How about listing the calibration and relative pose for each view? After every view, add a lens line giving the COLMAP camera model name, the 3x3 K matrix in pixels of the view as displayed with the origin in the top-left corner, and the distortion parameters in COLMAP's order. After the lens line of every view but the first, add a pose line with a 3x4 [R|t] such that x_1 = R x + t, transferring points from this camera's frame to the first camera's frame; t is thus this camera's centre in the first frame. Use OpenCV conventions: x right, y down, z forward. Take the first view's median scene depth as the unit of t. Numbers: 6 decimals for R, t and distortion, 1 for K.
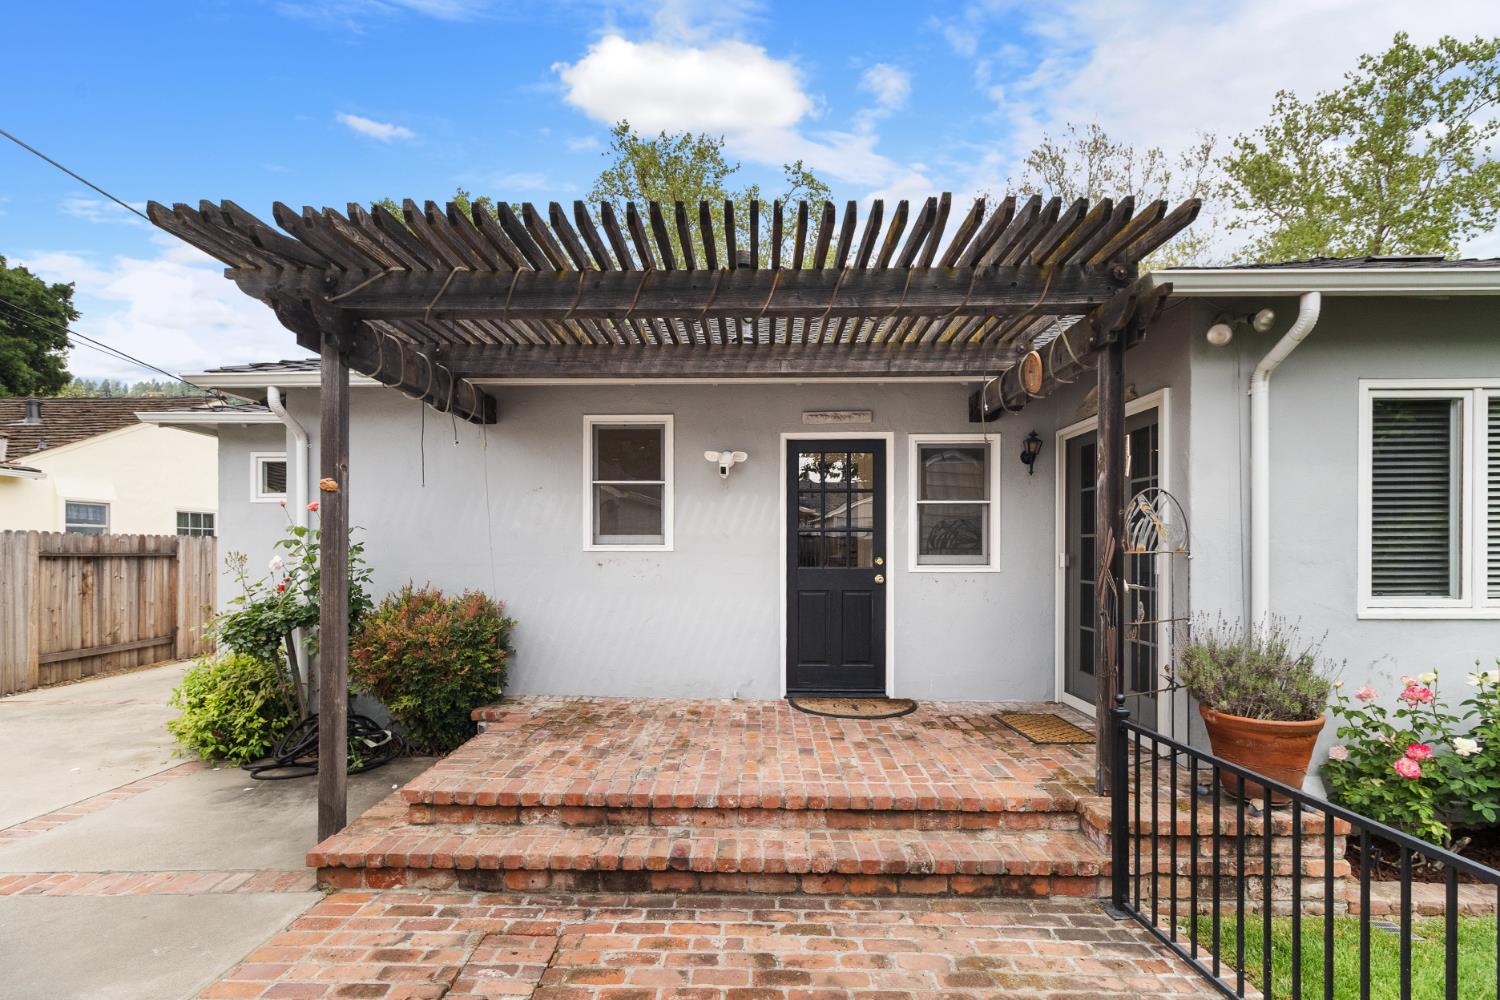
lens RADIAL K [[729.3, 0, 743.4], [0, 729.3, 550.2], [0, 0, 1]] dist [0.001892, -0.000378]
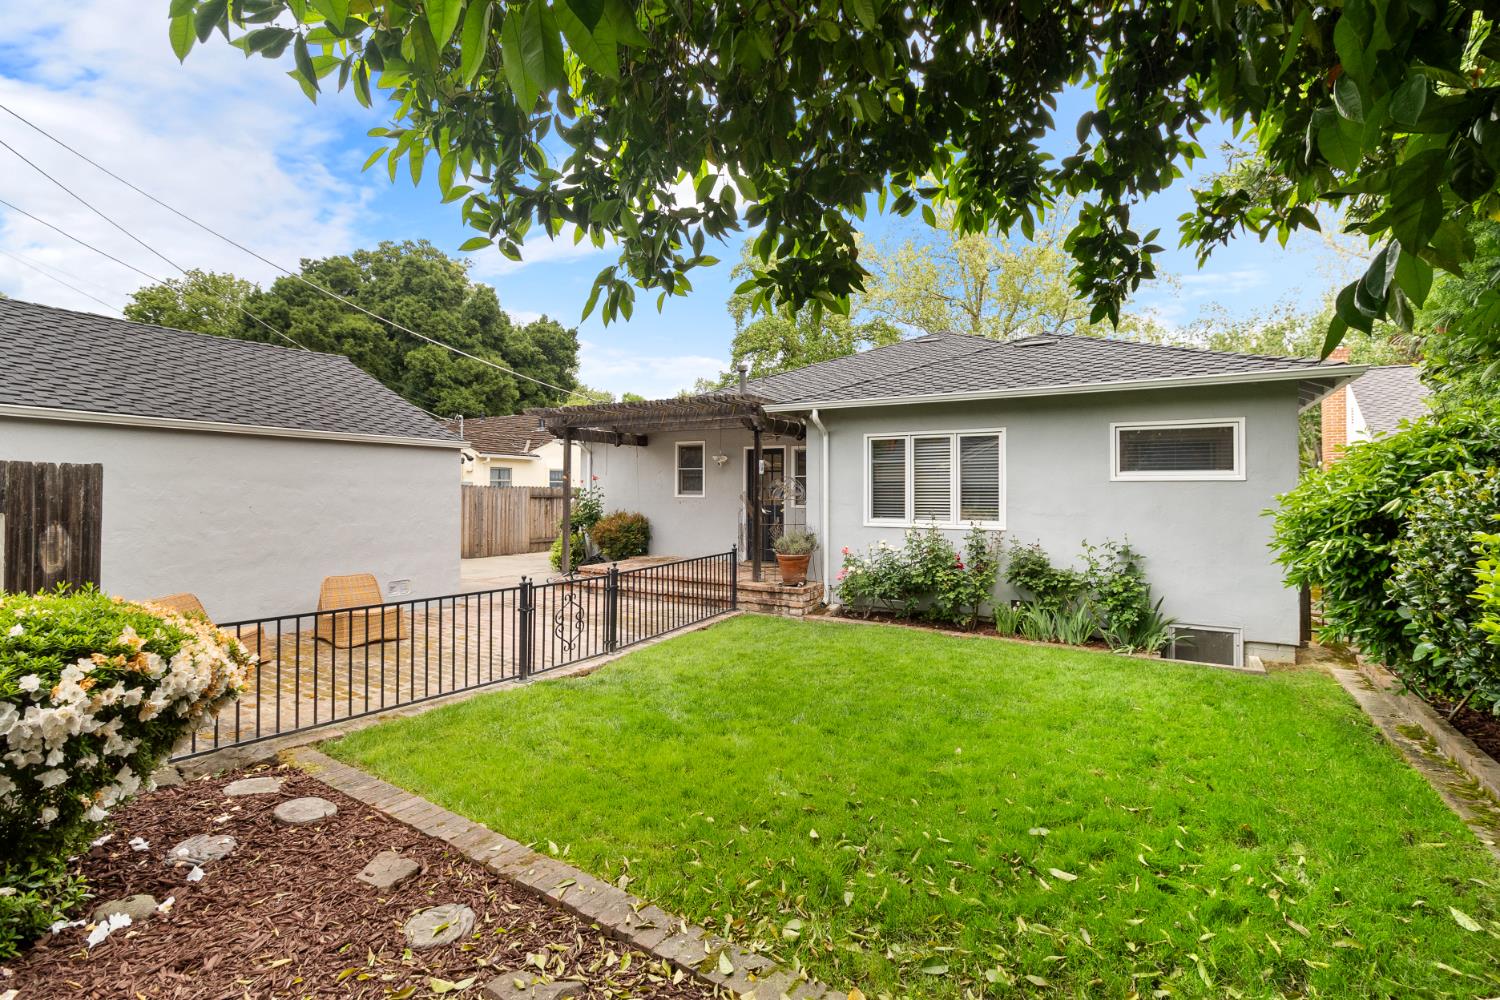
lens RADIAL K [[720.2, 0, 742.3], [0, 720.2, 482.9], [0, 0, 1]] dist [0.001329, -0.000461]
pose [[0.855440, -0.000492, -0.517901, 0.576317], [-0.007278, 0.999889, -0.012972, -0.008304], [0.517850, 0.014866, 0.855342, -0.444827]]
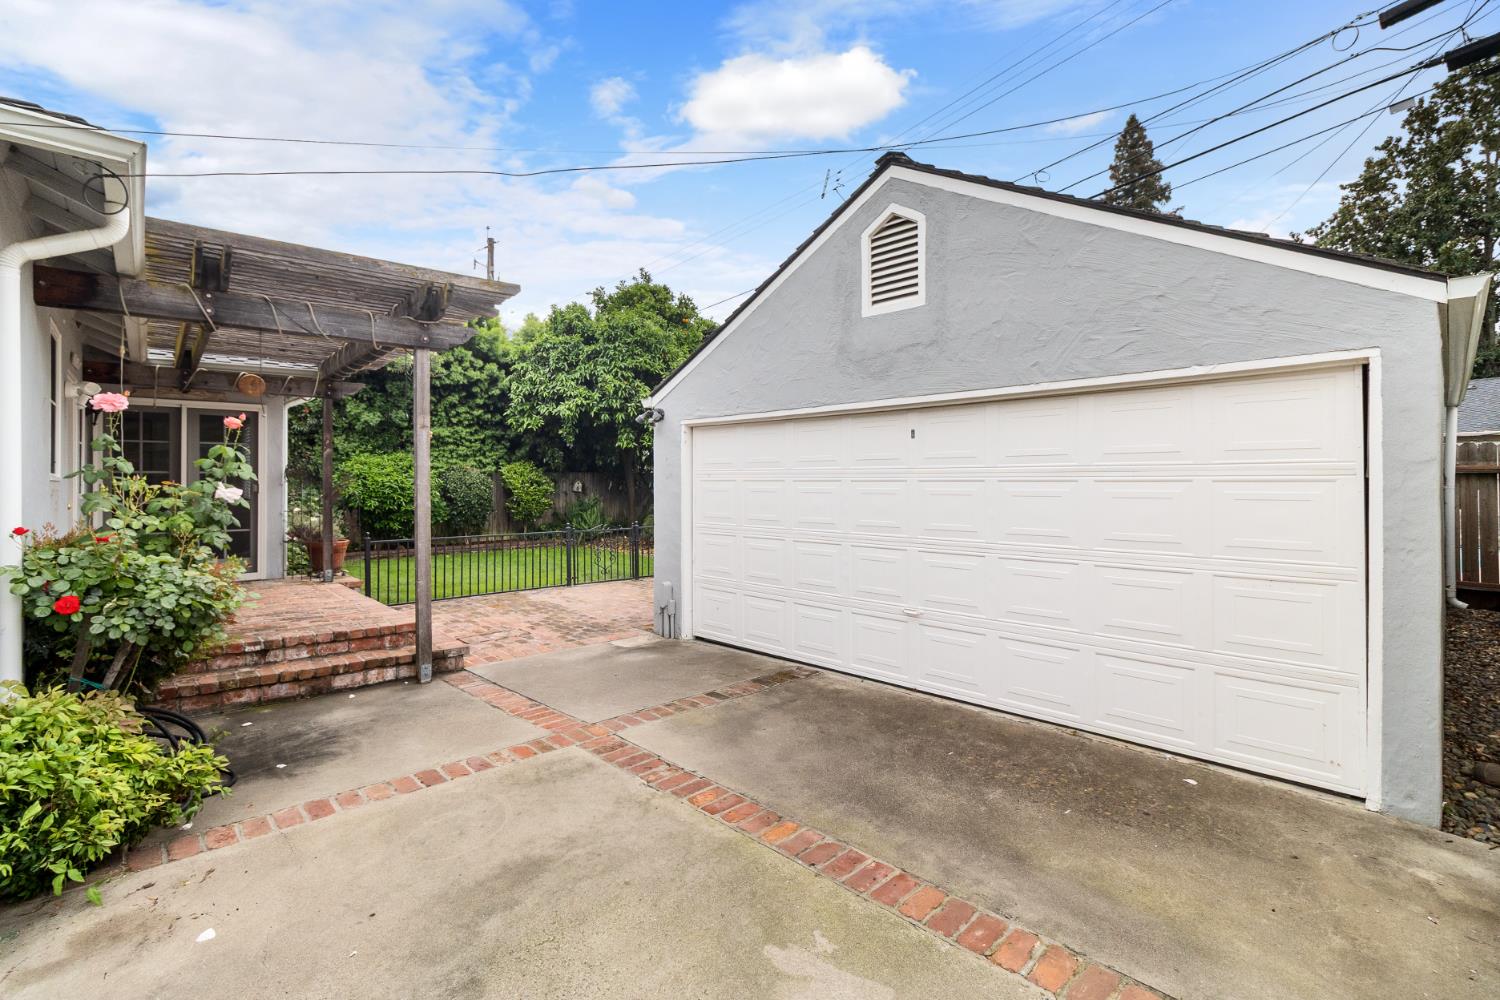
lens RADIAL K [[720.2, 0, 742.3], [0, 720.2, 482.9], [0, 0, 1]] dist [0.001329, -0.000461]
pose [[-0.689022, 0.004746, 0.724725, -0.633988], [0.005712, 0.999983, -0.001119, 0.004673], [-0.724718, 0.003369, -0.689037, 0.465330]]
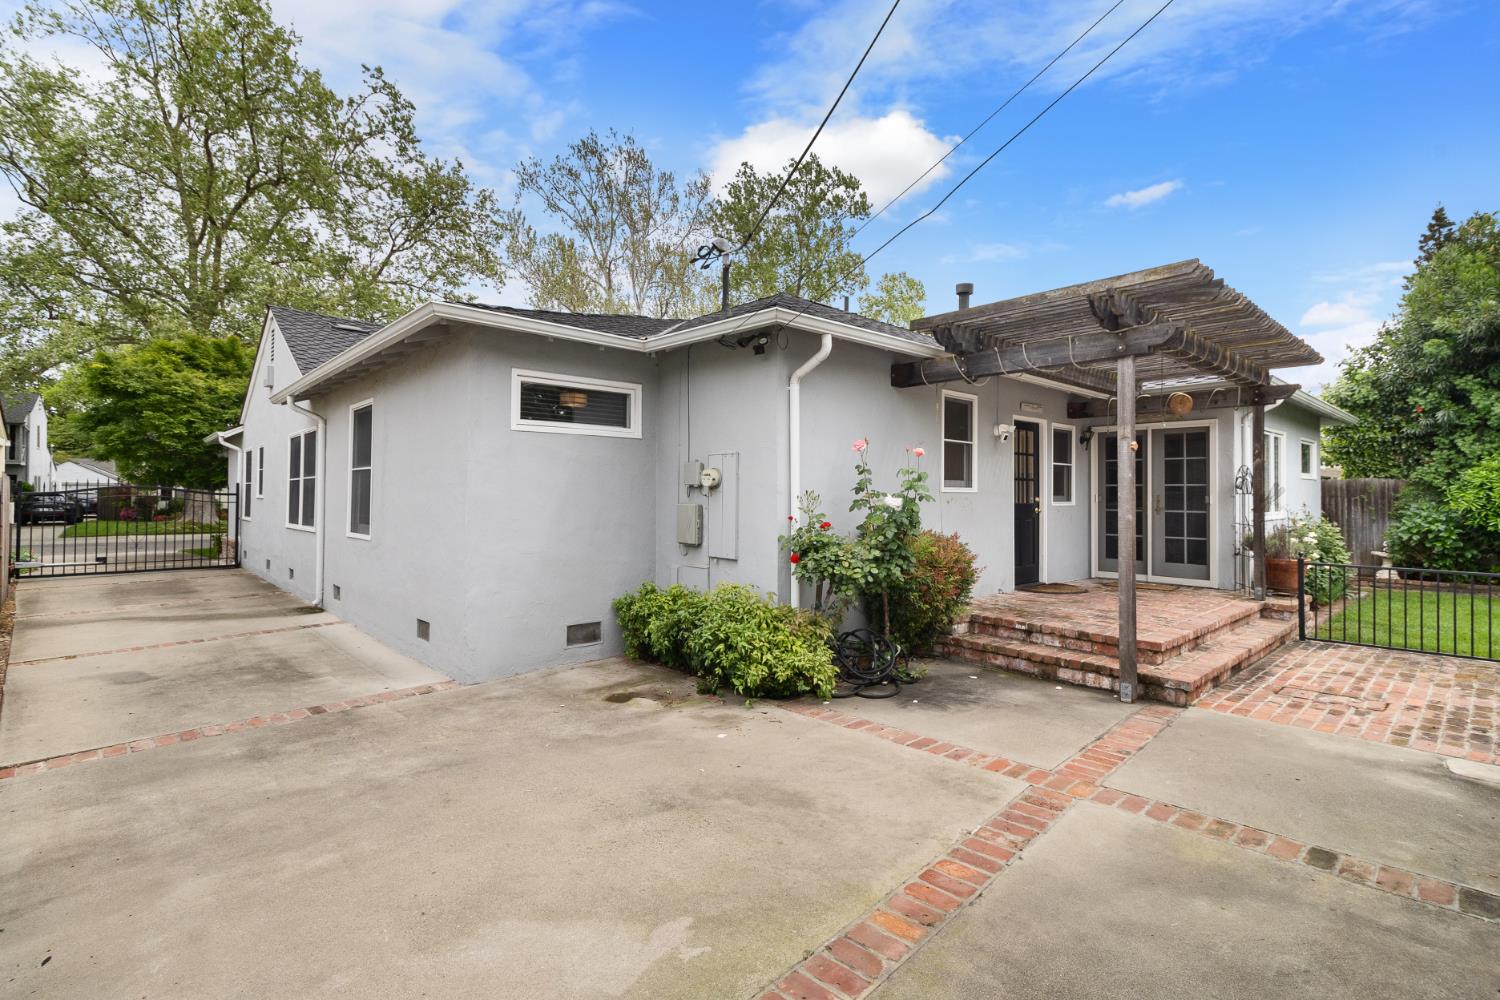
lens RADIAL K [[702.8, 0, 750.4], [0, 702.8, 482.9], [0, 0, 1]] dist [0.001489, 0.000349]
pose [[0.718309, 0.015077, 0.695560, -0.631455], [-0.004887, 0.999850, -0.016627, 0.003709], [-0.695707, 0.008544, 0.718275, 0.154078]]
